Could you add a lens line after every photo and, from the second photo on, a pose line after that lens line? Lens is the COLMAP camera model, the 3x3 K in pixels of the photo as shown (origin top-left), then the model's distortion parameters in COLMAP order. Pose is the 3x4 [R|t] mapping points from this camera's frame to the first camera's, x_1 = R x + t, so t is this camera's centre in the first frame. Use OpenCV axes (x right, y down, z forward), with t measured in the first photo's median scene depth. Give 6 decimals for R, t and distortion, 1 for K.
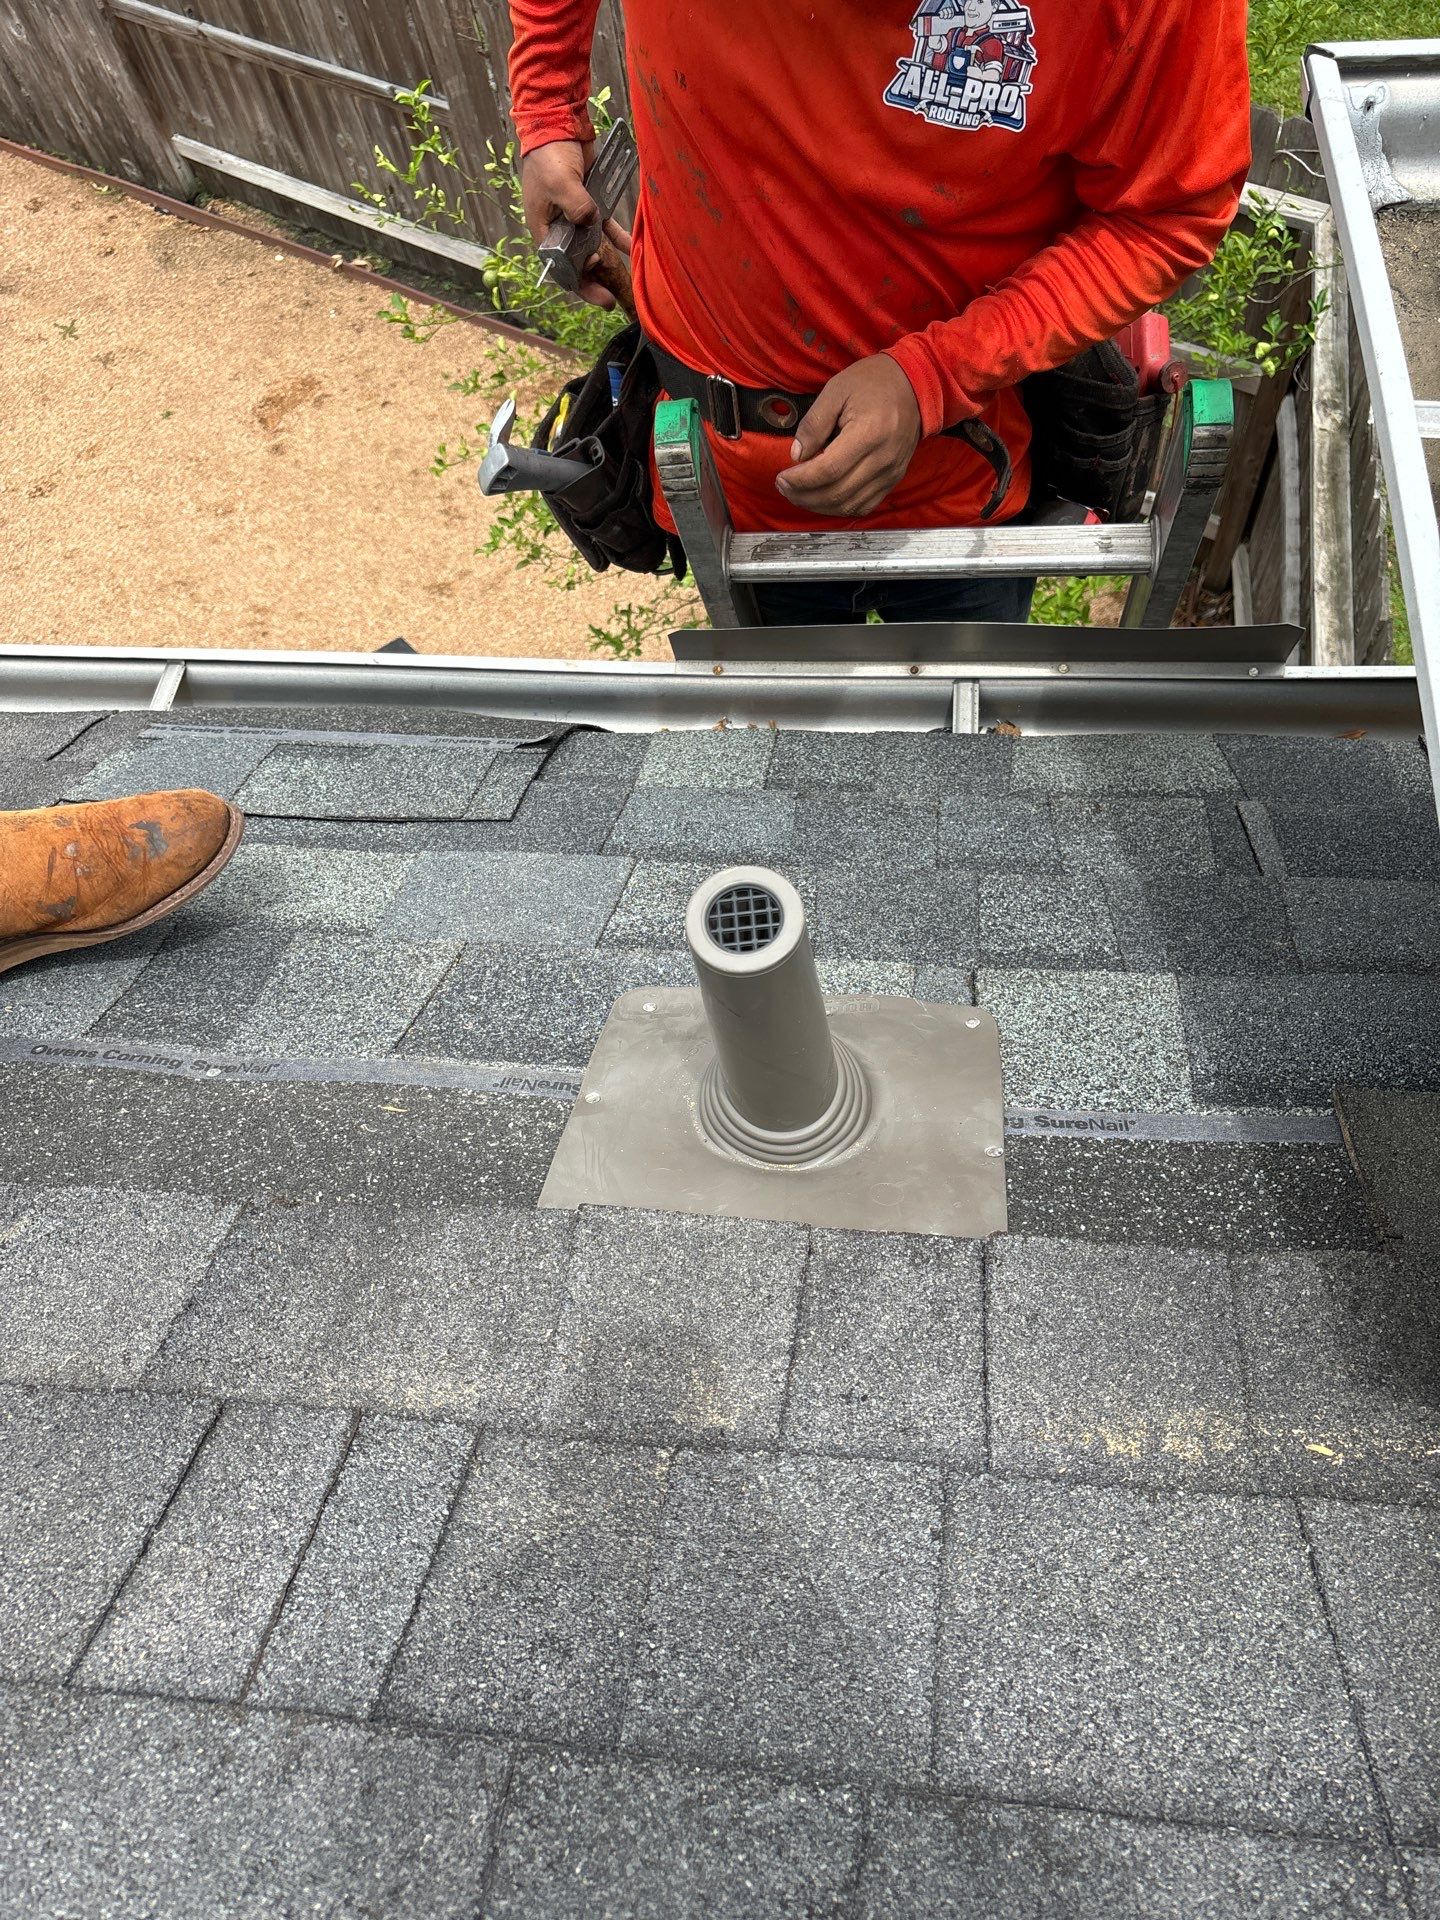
lens RADIAL K [[1467.6, 0, 714.9], [0, 1467.6, 970.7], [0, 0, 1]] dist [0.053039, -0.062470]
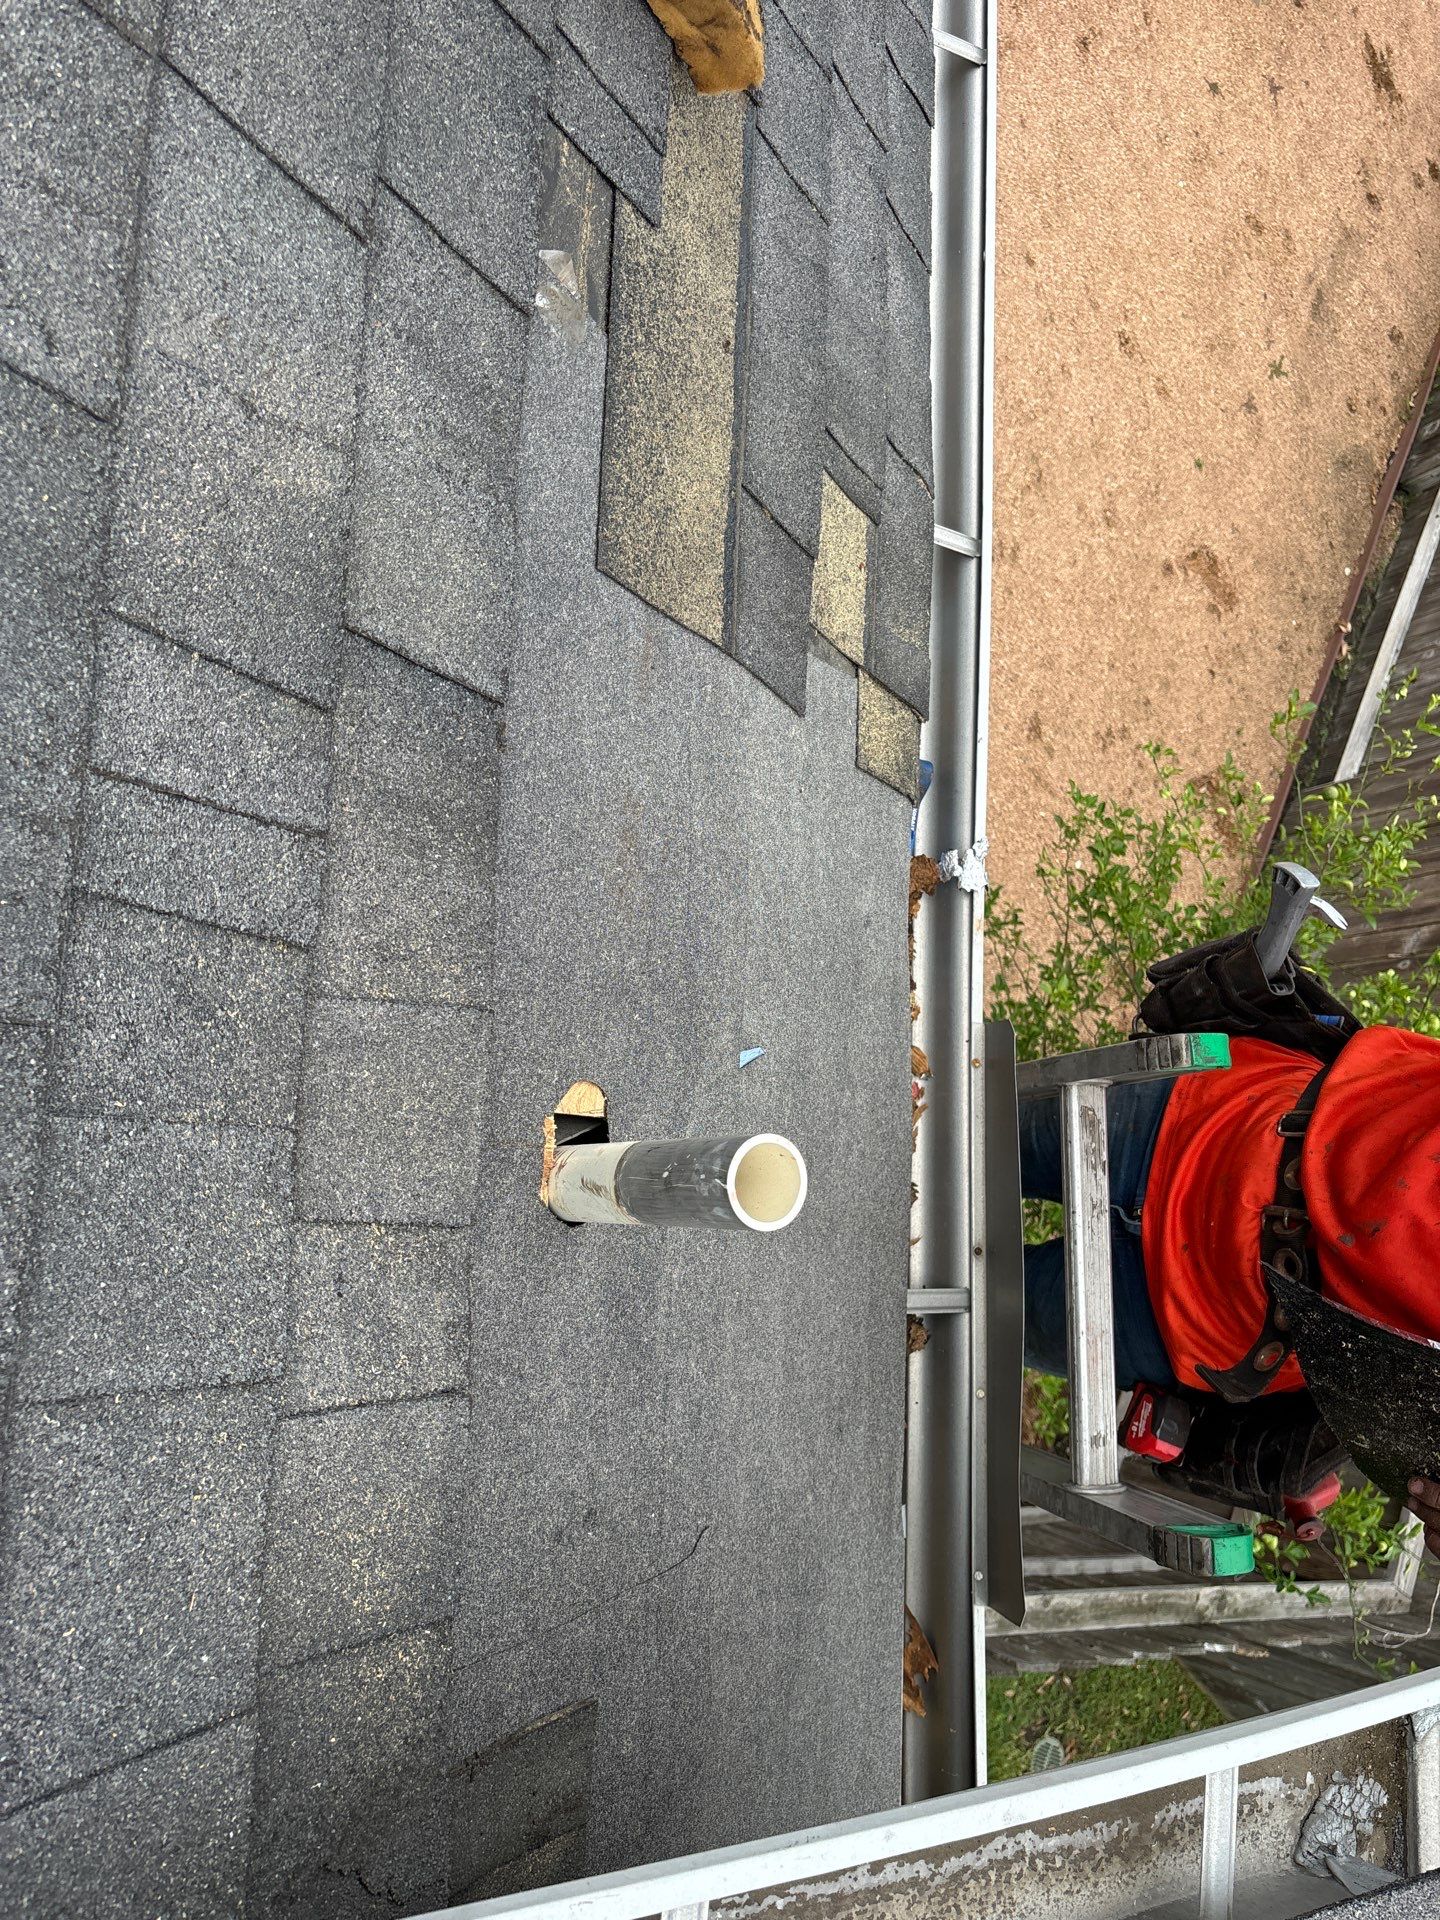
lens RADIAL K [[1467.6, 0, 734.2], [0, 1467.6, 956.0], [0, 0, 1]] dist [0.053039, -0.062470]
pose [[0.004566, 0.999885, -0.014493, -0.146123], [-0.998592, 0.003793, -0.052908, 0.060487], [-0.052847, 0.014714, 0.998494, -0.119786]]
